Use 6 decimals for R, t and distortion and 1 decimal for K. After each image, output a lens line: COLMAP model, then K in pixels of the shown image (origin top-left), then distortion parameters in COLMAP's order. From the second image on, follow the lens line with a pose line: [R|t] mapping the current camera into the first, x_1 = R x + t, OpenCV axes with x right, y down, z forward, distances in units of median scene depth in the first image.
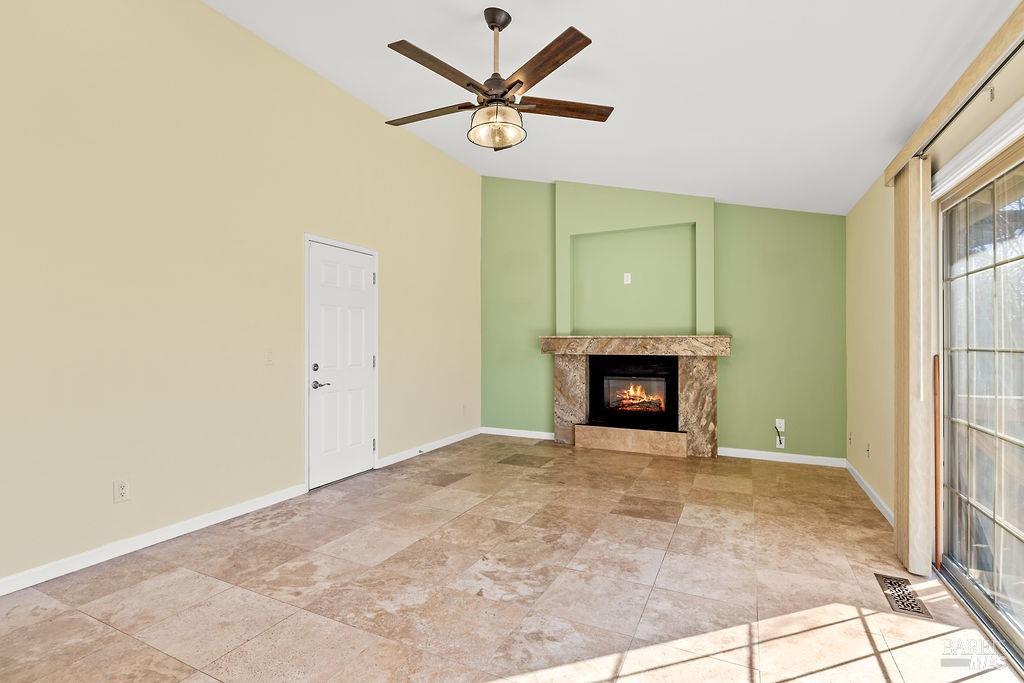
lens RADIAL K [[482.4, 0, 512.3], [0, 482.4, 346.7], [0, 0, 1]] dist [-0.012389, 0.003608]
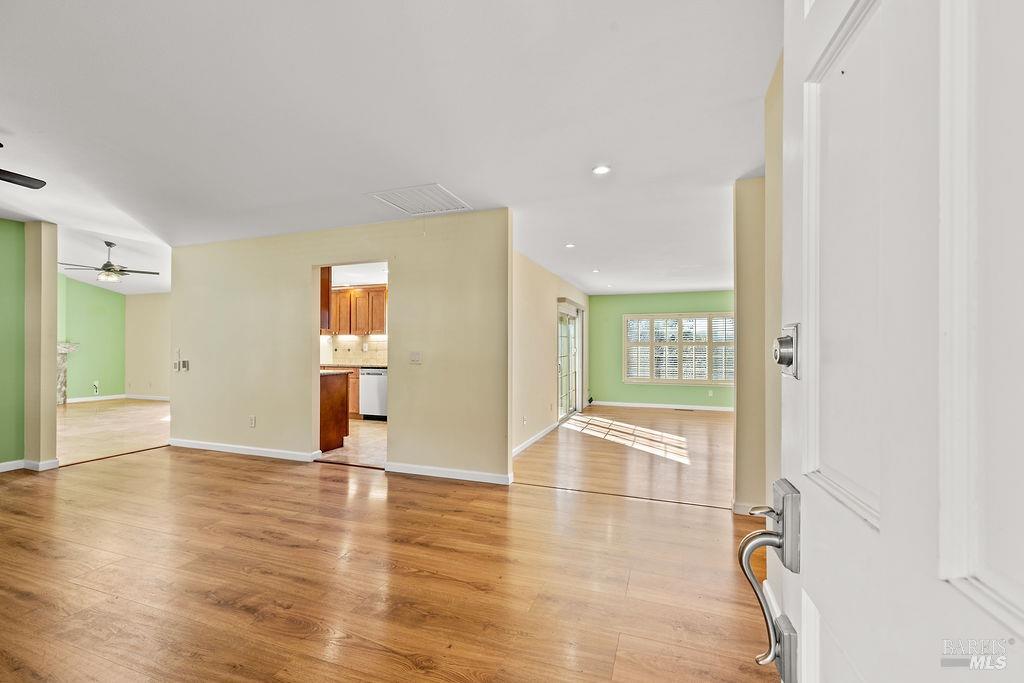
lens RADIAL K [[433.8, 0, 505.1], [0, 433.8, 342.9], [0, 0, 1]] dist [-0.002471, -0.000219]
pose [[-0.096207, 0.006815, 0.995338, -2.362467], [0.006757, 0.999958, -0.006194, -0.000362], [-0.995338, 0.006130, -0.096249, -0.997650]]
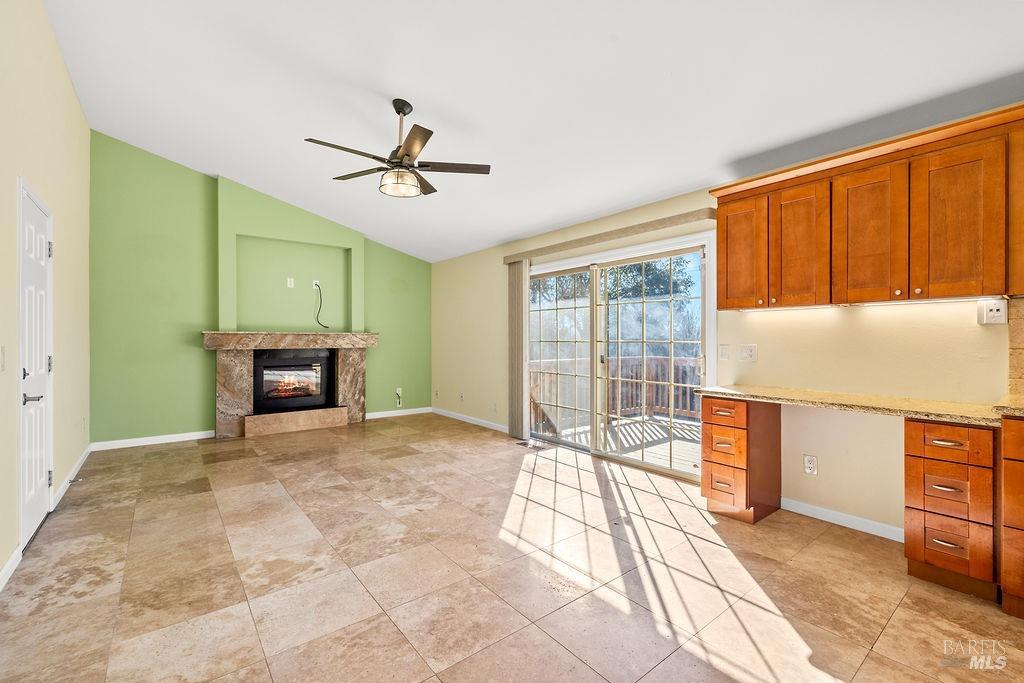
lens RADIAL K [[433.8, 0, 508.9], [0, 433.8, 337.2], [0, 0, 1]] dist [-0.002471, -0.000219]
pose [[0.432166, 0.002791, 0.901790, -0.793220], [0.007008, 0.999955, -0.006453, -0.000144], [-0.901767, 0.009109, 0.432127, 0.129409]]
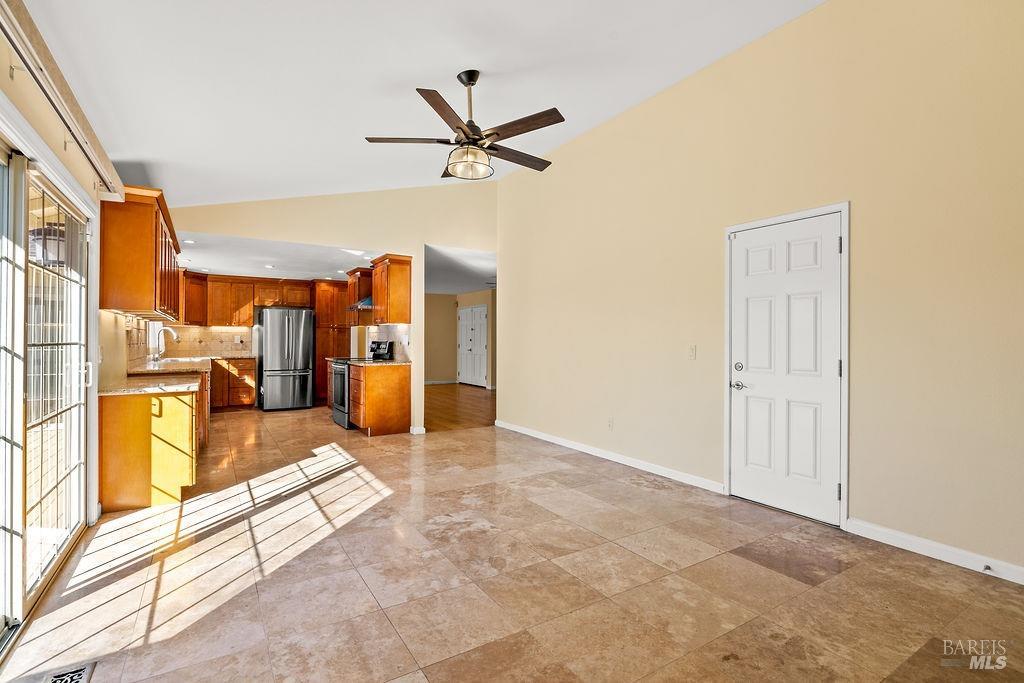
lens RADIAL K [[482.4, 0, 504.3], [0, 482.4, 338.3], [0, 0, 1]] dist [-0.012389, 0.003608]
pose [[-0.538722, -0.003518, -0.842477, 0.729005], [-0.008299, 0.999965, 0.001131, -0.009642], [0.842443, 0.007601, -0.538732, 1.328275]]
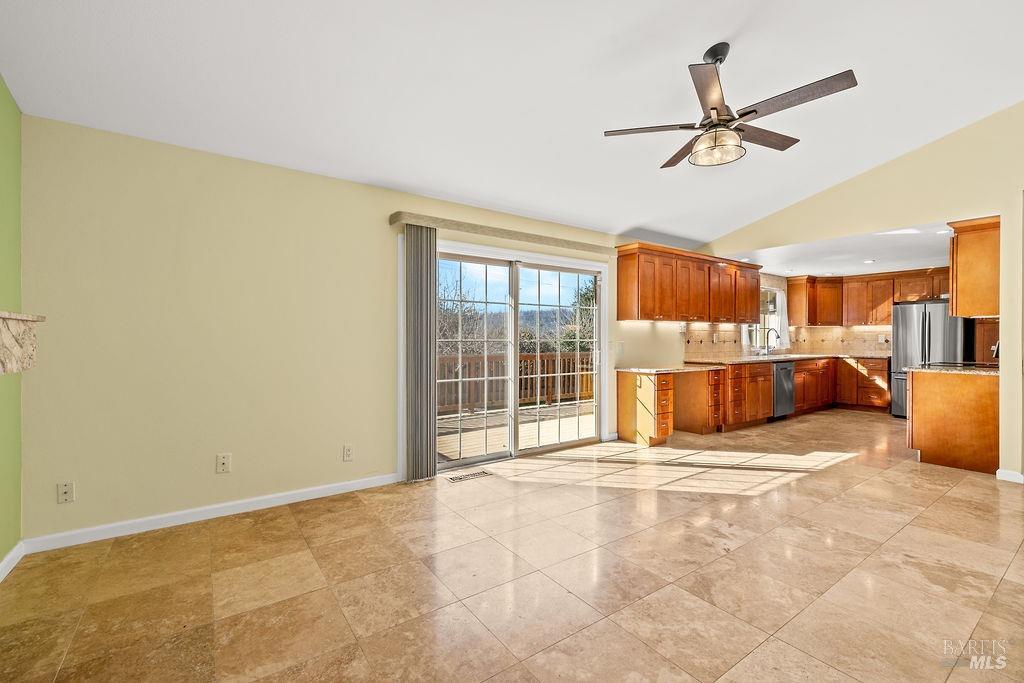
lens RADIAL K [[433.8, 0, 508.2], [0, 433.8, 342.0], [0, 0, 1]] dist [-0.002471, -0.000219]
pose [[-0.870548, -0.005295, 0.492055, -0.083320], [0.002549, 0.999880, 0.015271, -0.010703], [-0.492077, 0.014548, -0.870430, 1.635931]]
